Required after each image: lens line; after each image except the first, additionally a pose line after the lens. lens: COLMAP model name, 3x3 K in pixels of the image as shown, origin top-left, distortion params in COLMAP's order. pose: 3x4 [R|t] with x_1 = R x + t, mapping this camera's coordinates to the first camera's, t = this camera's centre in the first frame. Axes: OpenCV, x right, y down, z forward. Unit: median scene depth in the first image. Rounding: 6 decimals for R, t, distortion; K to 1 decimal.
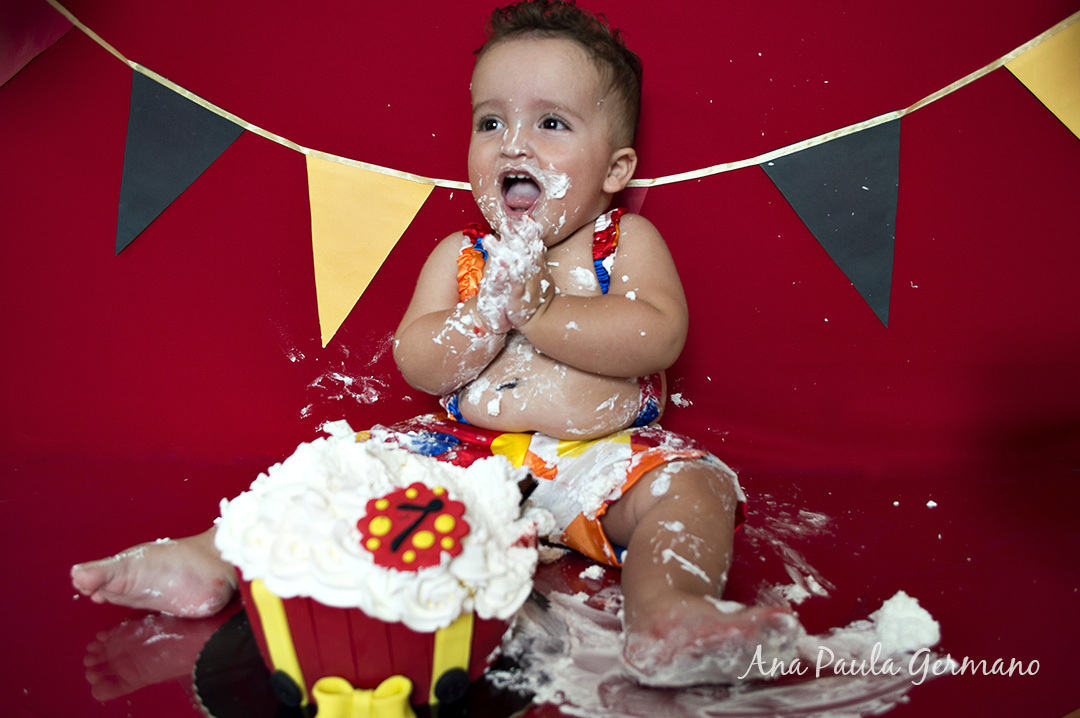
lens RADIAL K [[886.2, 0, 563.5], [0, 886.2, 363.2], [0, 0, 1]] dist [-0.092102, 0.012361]
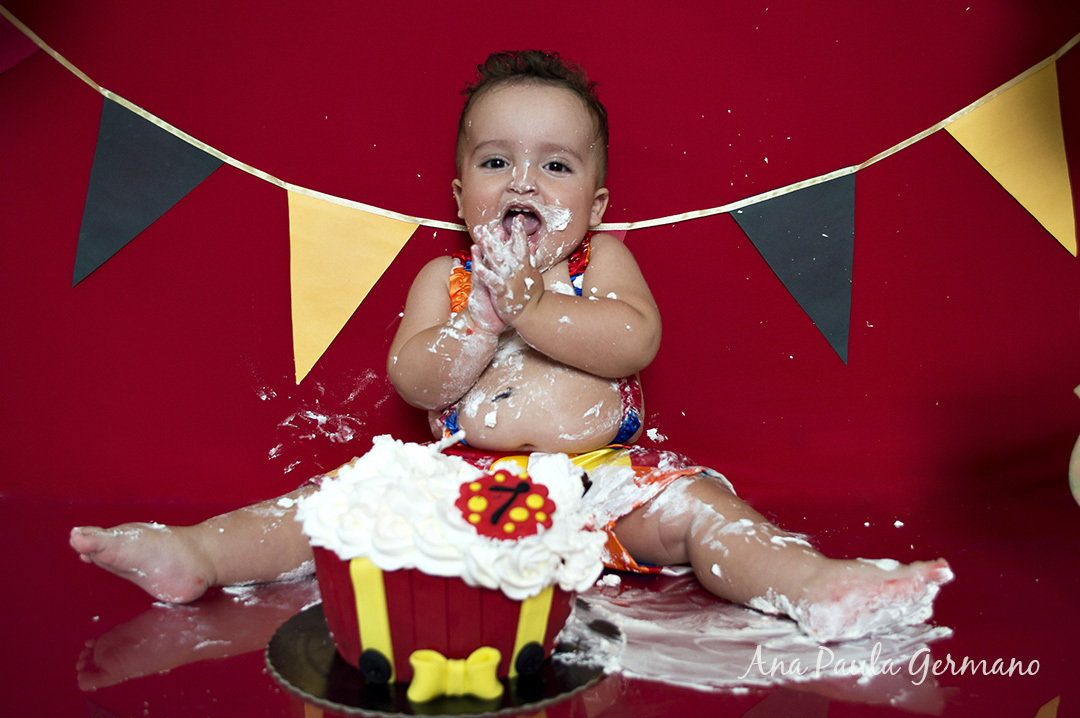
lens RADIAL K [[1017.8, 0, 572.4], [0, 1017.8, 339.1], [0, 0, 1]] dist [-0.067097, 0.000000]
pose [[0.987442, 0.008589, 0.157748, -0.170616], [0.009408, 0.993552, -0.112984, 0.070984], [-0.157701, 0.113049, 0.980994, -0.184169]]
